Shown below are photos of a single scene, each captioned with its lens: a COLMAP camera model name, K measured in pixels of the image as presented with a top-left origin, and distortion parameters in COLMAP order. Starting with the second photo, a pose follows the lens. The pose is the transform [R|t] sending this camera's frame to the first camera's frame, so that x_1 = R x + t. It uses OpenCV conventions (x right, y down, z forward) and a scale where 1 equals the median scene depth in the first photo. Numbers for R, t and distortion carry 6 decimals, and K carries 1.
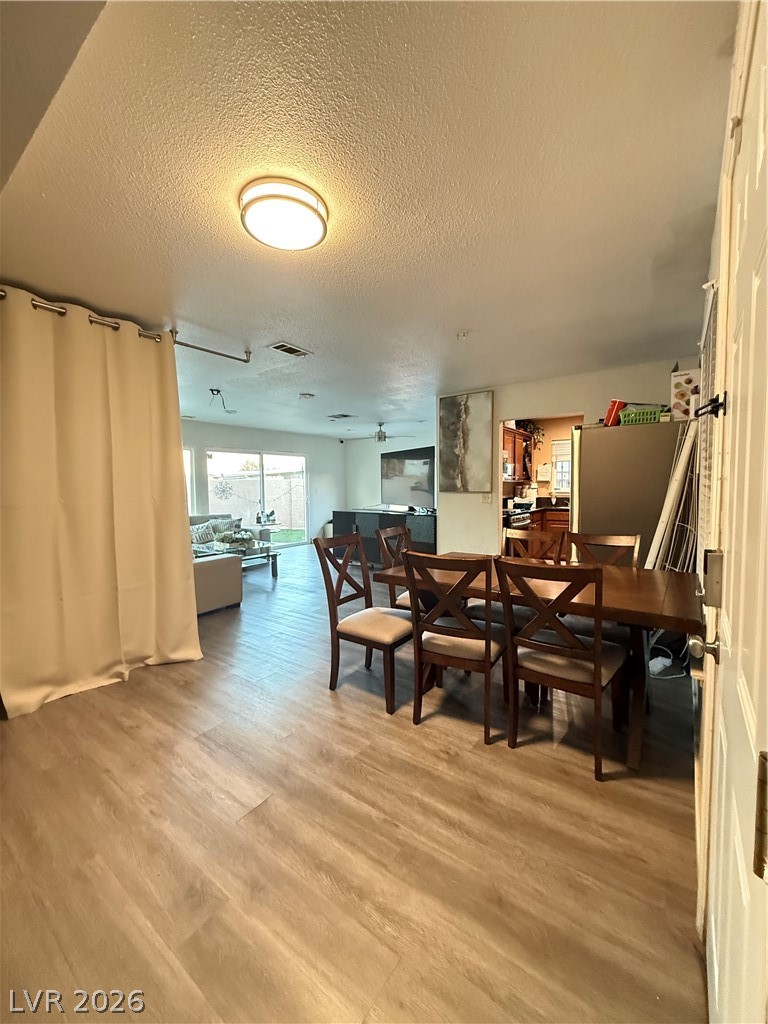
lens RADIAL K [[410.0, 0, 385.1], [0, 410.0, 511.1], [0, 0, 1]] dist [0.002731, 0.000317]
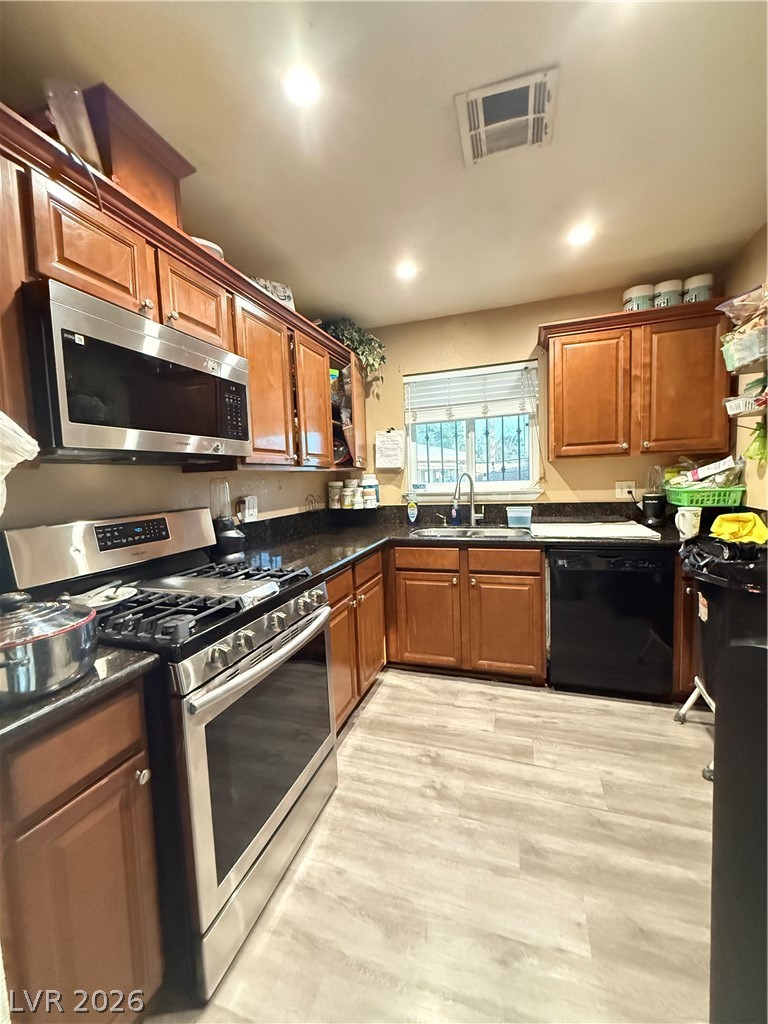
lens RADIAL K [[410.0, 0, 384.6], [0, 410.0, 508.6], [0, 0, 1]] dist [0.002731, 0.000317]
pose [[0.953617, -0.047864, 0.297194, 0.252414], [0.044907, 0.998850, 0.016773, -0.039099], [-0.297655, -0.002649, 0.954670, 0.590038]]
